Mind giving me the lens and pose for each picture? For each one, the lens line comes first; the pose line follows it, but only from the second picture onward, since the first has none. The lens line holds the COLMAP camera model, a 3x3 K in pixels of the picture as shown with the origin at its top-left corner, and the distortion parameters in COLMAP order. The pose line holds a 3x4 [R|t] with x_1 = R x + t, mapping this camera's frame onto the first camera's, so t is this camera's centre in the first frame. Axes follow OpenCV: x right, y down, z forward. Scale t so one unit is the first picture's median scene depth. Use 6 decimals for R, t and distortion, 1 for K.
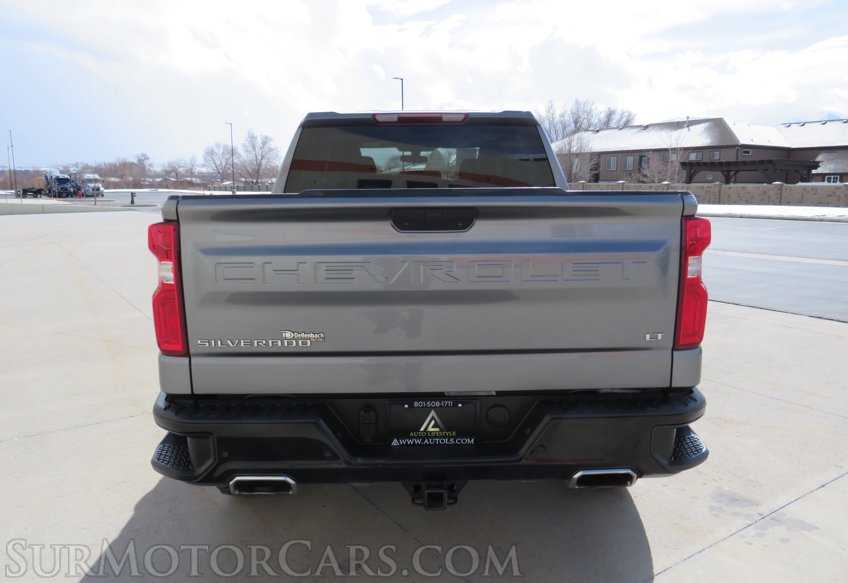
lens RADIAL K [[658.6, 0, 421.0], [0, 658.6, 290.6], [0, 0, 1]] dist [-0.016318, -0.009659]
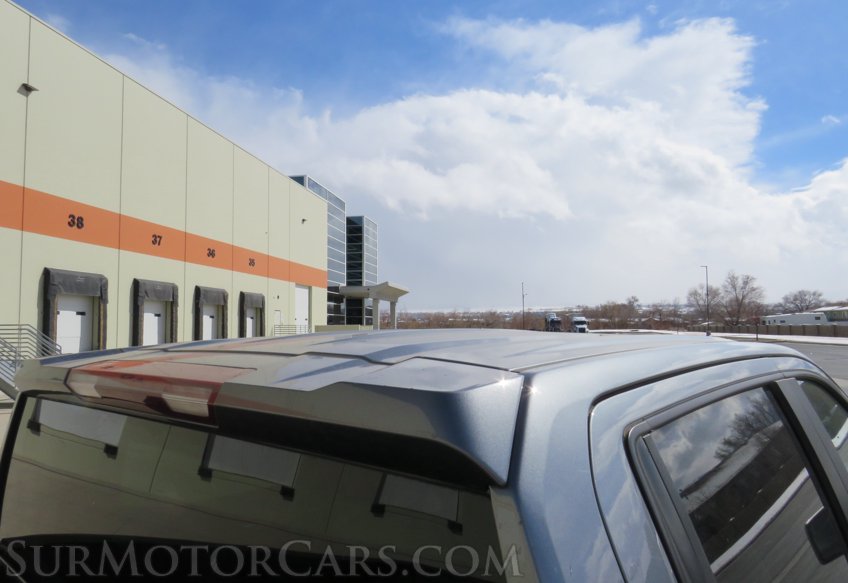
lens RADIAL K [[588.3, 0, 418.7], [0, 588.3, 289.9], [0, 0, 1]] dist [-0.044035, 0.000322]
pose [[0.715163, -0.042145, -0.697686, 0.266559], [-0.105060, 0.980359, -0.166912, -0.280425], [0.691017, 0.192668, 0.696688, 0.919090]]
